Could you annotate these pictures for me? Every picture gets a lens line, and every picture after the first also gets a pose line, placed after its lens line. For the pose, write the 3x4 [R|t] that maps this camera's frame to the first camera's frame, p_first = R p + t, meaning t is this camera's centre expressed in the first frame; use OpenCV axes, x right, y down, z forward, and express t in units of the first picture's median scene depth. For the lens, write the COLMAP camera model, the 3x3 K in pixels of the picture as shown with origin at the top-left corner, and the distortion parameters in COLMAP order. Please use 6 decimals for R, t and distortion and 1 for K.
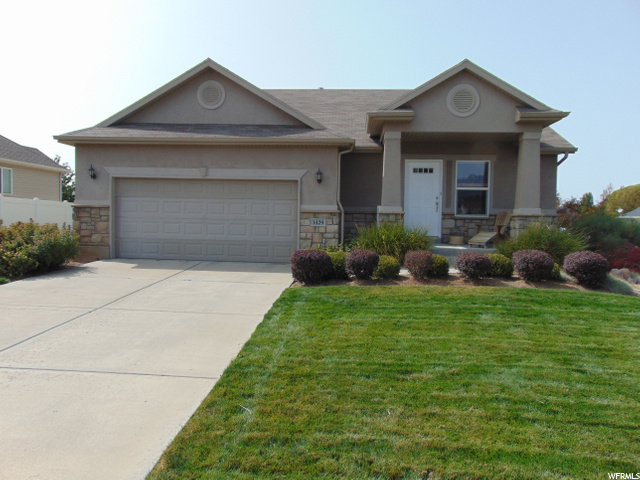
lens RADIAL K [[478.9, 0, 315.4], [0, 478.9, 238.9], [0, 0, 1]] dist [-0.000654, 0.004759]
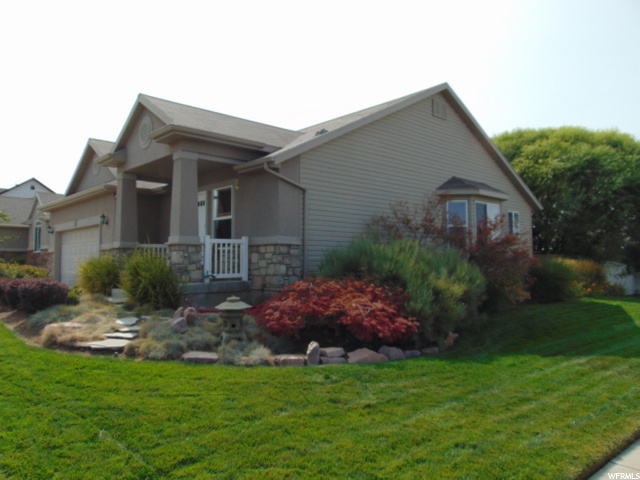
lens RADIAL K [[478.9, 0, 315.4], [0, 478.9, 238.9], [0, 0, 1]] dist [-0.000654, 0.004759]
pose [[0.731951, -0.055388, -0.679102, 1.137979], [-0.017192, 0.994872, -0.099672, 0.022539], [0.681140, 0.084630, 0.727245, 0.496391]]
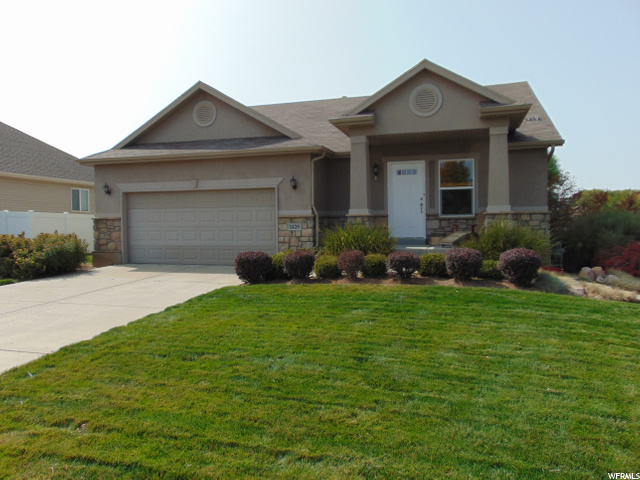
lens RADIAL K [[478.9, 0, 315.4], [0, 478.9, 238.9], [0, 0, 1]] dist [-0.000654, 0.004759]
pose [[0.977125, -0.022970, -0.211420, 0.268135], [0.019260, 0.999623, -0.019590, 0.013547], [0.211790, 0.015070, 0.977199, -0.017773]]
